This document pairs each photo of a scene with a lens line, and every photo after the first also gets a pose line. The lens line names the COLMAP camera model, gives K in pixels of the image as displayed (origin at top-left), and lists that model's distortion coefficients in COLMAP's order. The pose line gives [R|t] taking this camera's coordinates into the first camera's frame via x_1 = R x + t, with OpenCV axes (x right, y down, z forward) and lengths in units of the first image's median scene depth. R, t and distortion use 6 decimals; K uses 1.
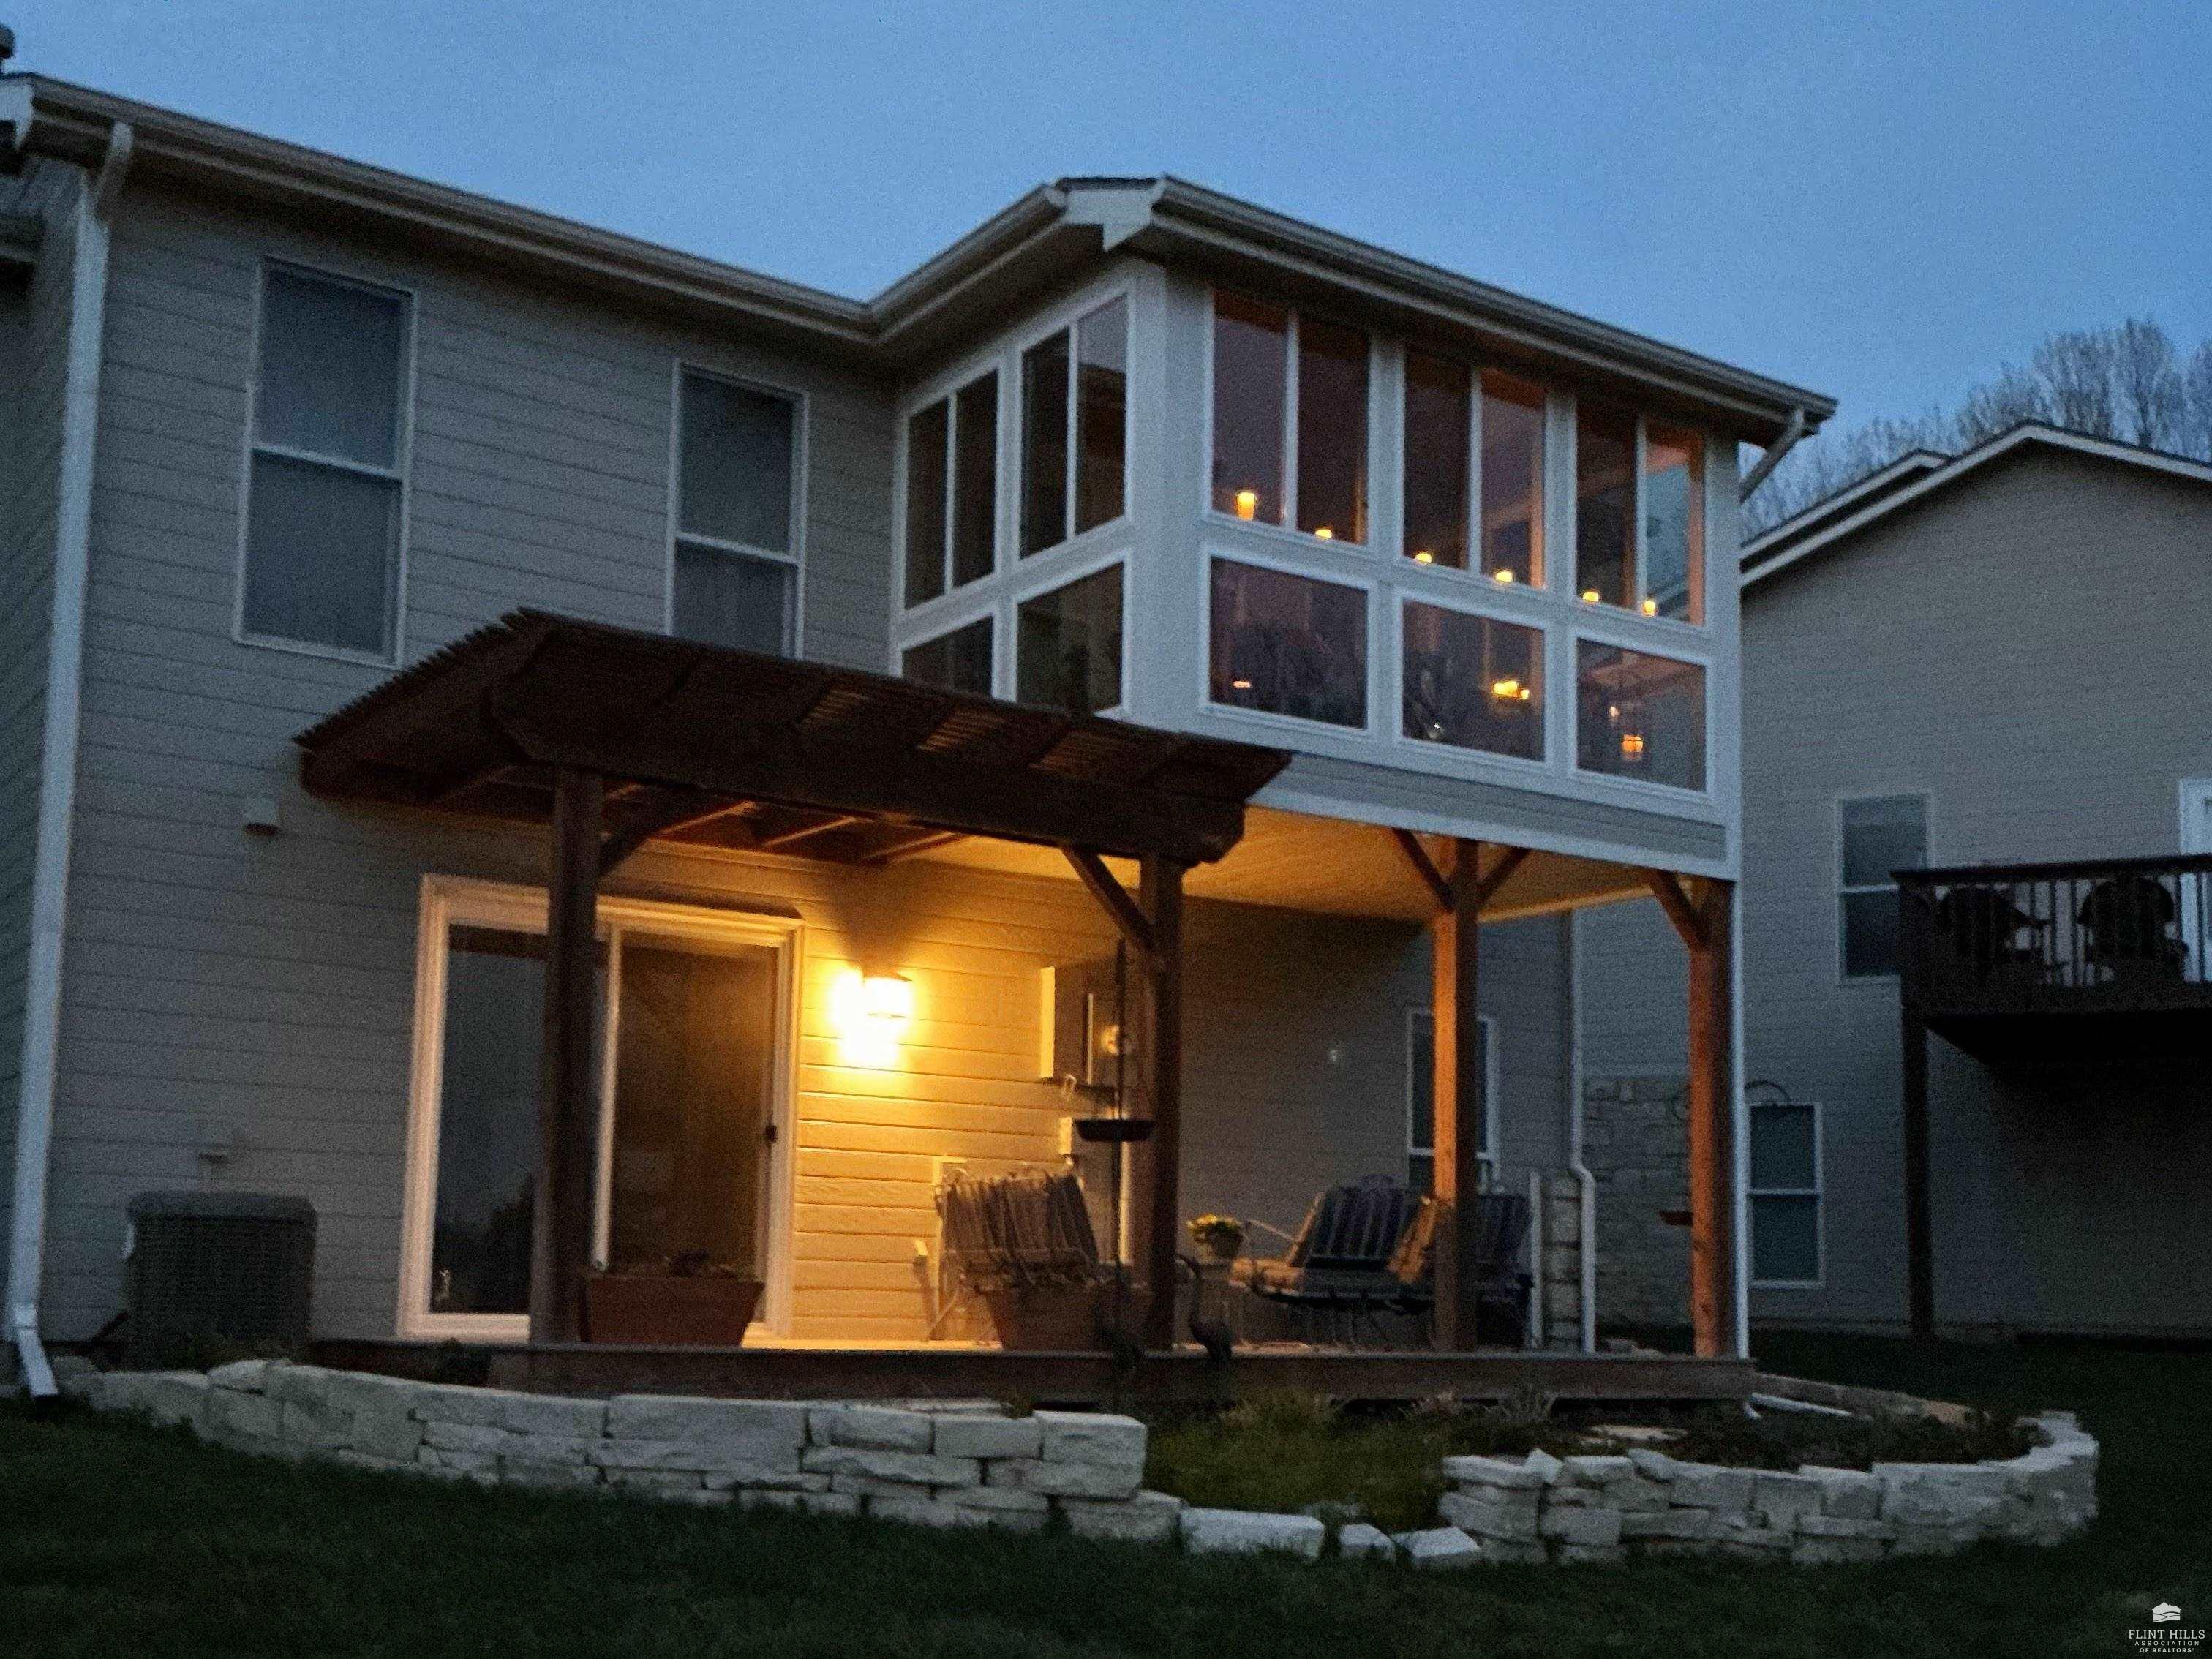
lens RADIAL K [[2478.3, 0, 1114.2], [0, 2478.3, 1027.1], [0, 0, 1]] dist [0.054111, 0.000000]
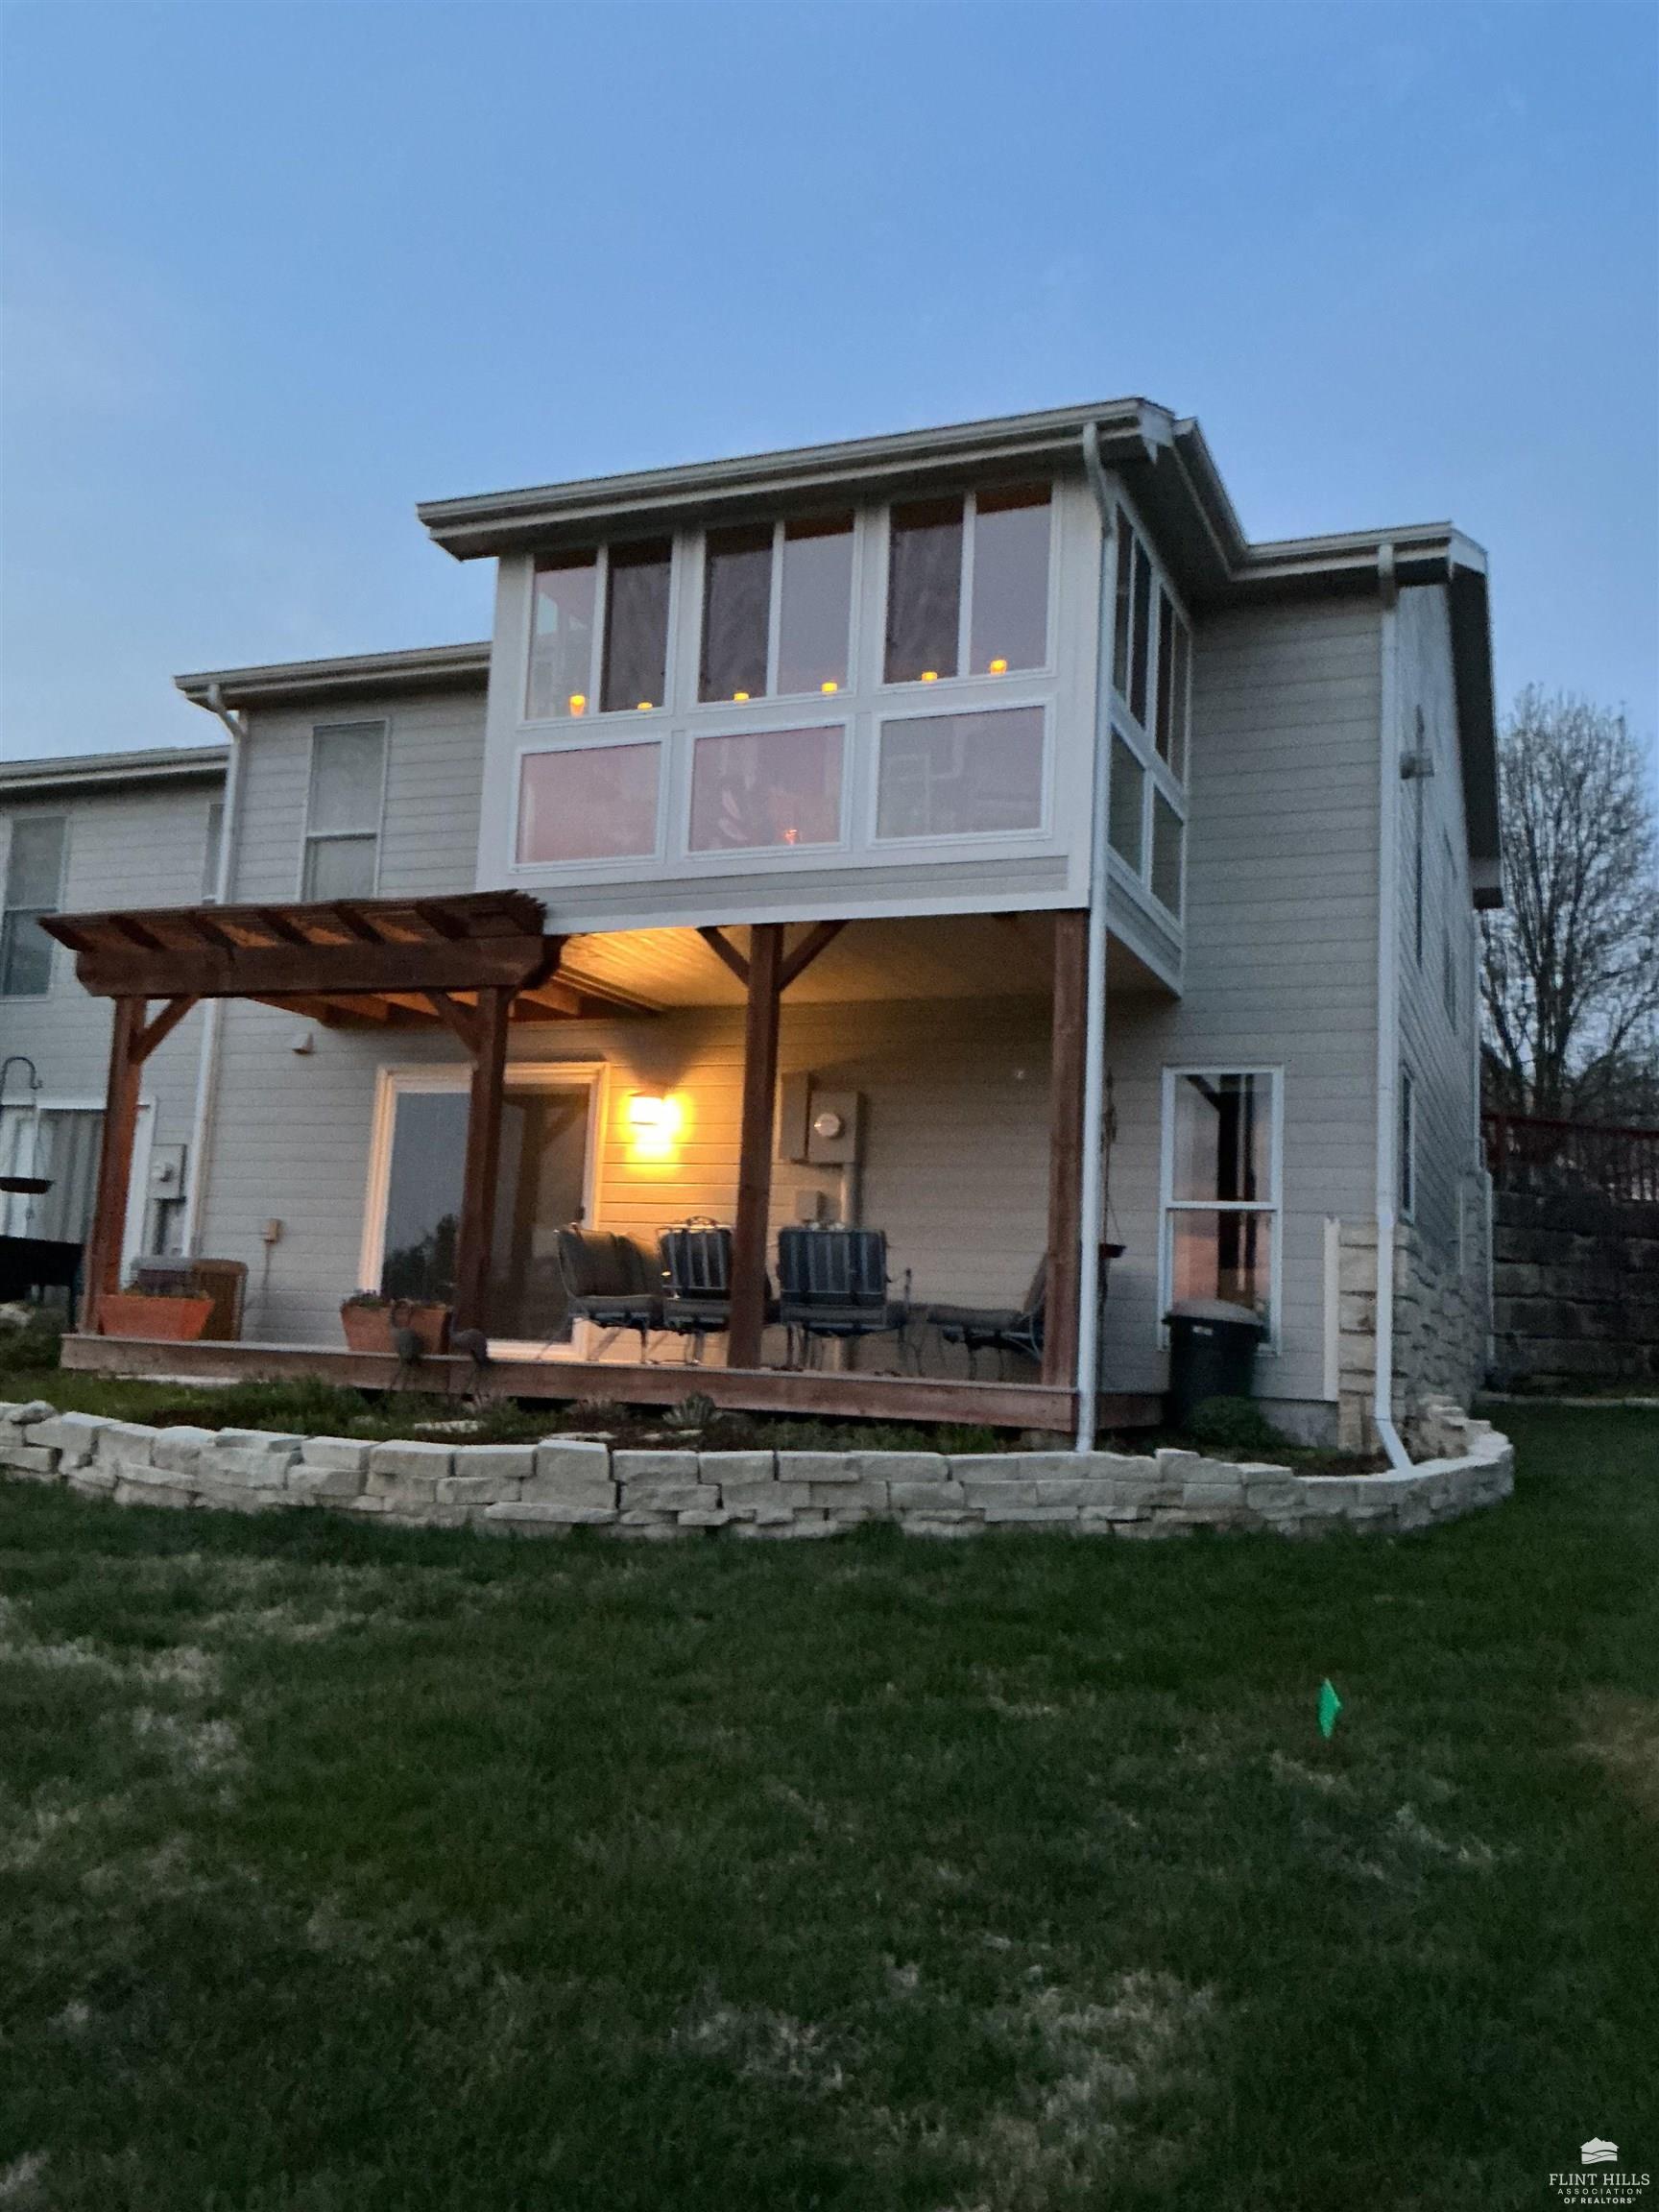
lens RADIAL K [[1846.6, 0, 831.0], [0, 1846.6, 1110.5], [0, 0, 1]] dist [0.084764, -0.139550]
pose [[0.555429, -0.100962, -0.825412, 0.908631], [0.056644, 0.994890, -0.083576, 0.088885], [0.829633, -0.000334, 0.558310, 0.574058]]
